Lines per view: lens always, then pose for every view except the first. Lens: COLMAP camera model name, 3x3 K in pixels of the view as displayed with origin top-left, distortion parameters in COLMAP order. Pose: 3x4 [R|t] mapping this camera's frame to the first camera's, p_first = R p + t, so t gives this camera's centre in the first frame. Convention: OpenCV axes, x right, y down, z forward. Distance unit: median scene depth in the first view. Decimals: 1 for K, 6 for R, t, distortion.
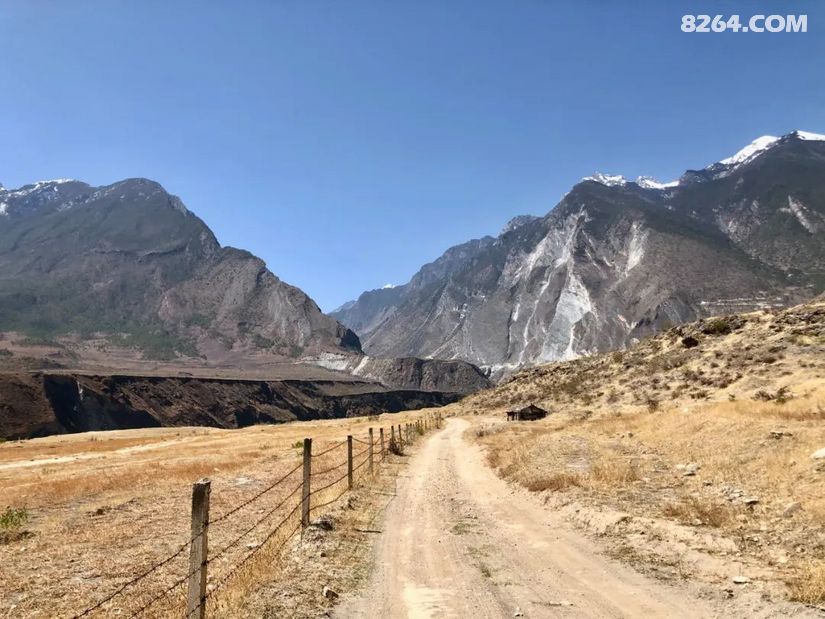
lens RADIAL K [[678.3, 0, 412.5], [0, 678.3, 309.5], [0, 0, 1]] dist [0.015090, -0.010588]
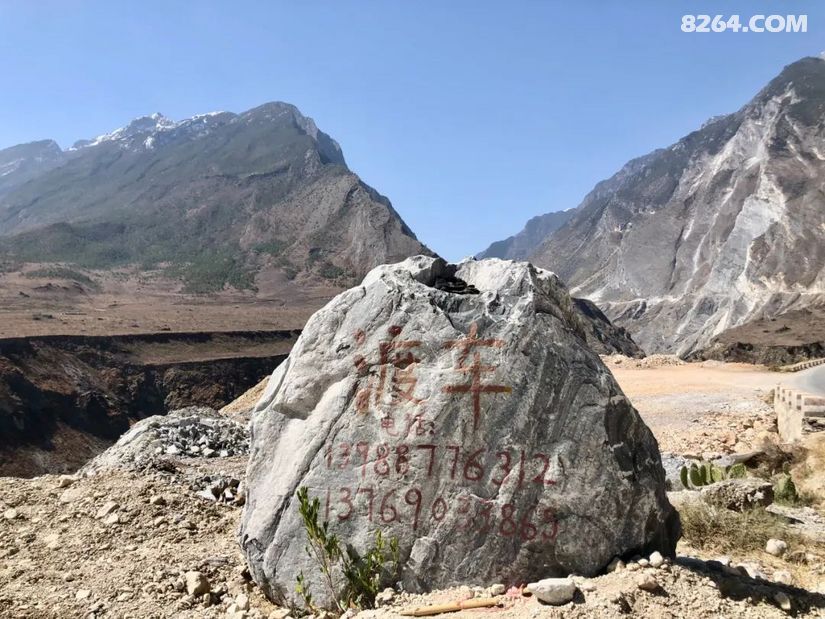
lens RADIAL K [[678.3, 0, 412.5], [0, 678.3, 309.5], [0, 0, 1]] dist [0.015090, -0.010588]
pose [[0.959928, 0.003803, -0.280220, 0.074572], [0.024927, 0.994786, 0.098891, 0.010871], [0.279135, -0.101913, 0.954828, 0.170176]]
